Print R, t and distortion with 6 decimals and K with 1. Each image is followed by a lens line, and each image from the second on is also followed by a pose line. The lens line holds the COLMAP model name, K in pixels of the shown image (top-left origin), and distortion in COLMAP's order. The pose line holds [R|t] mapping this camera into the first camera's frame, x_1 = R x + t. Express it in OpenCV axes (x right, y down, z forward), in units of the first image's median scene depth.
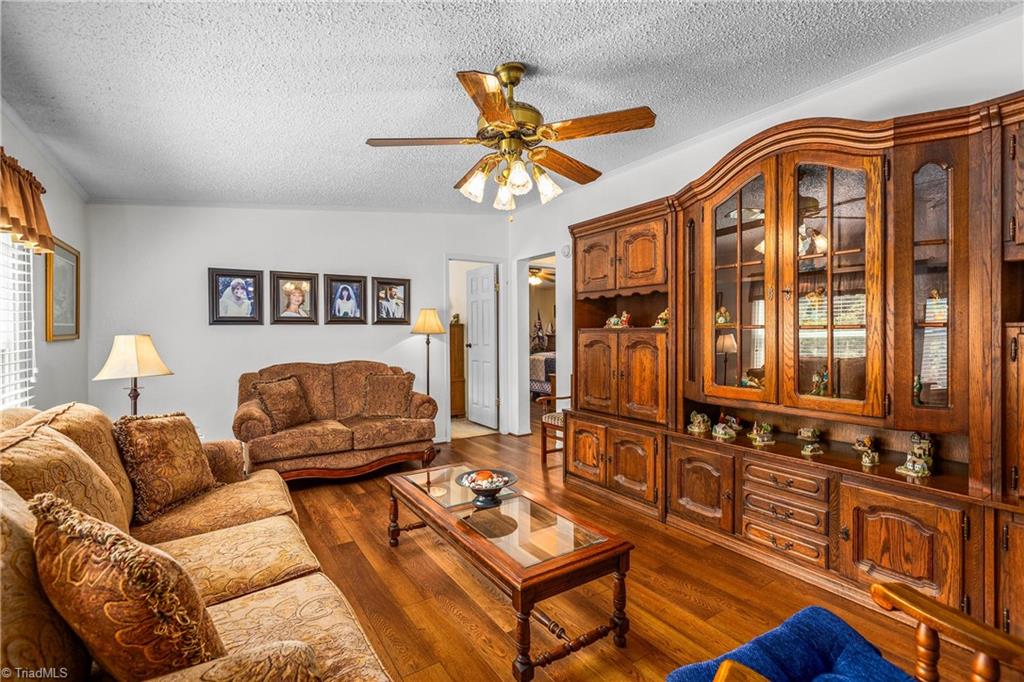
lens RADIAL K [[472.0, 0, 512.0], [0, 472.0, 341.0], [0, 0, 1]] dist [-0.000391, -0.000207]
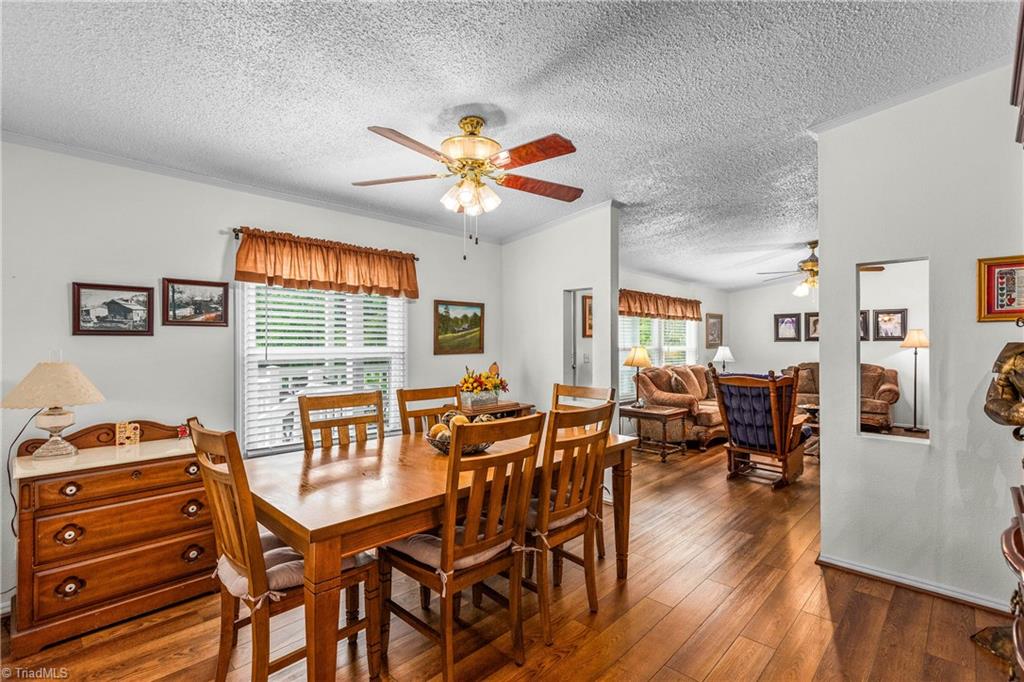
lens RADIAL K [[472.0, 0, 512.0], [0, 472.0, 341.0], [0, 0, 1]] dist [-0.000391, -0.000207]
pose [[0.230153, 0.002596, -0.973151, 1.032771], [-0.021432, 0.999767, -0.002402, -0.006033], [0.972918, 0.021409, 0.230155, -0.557721]]
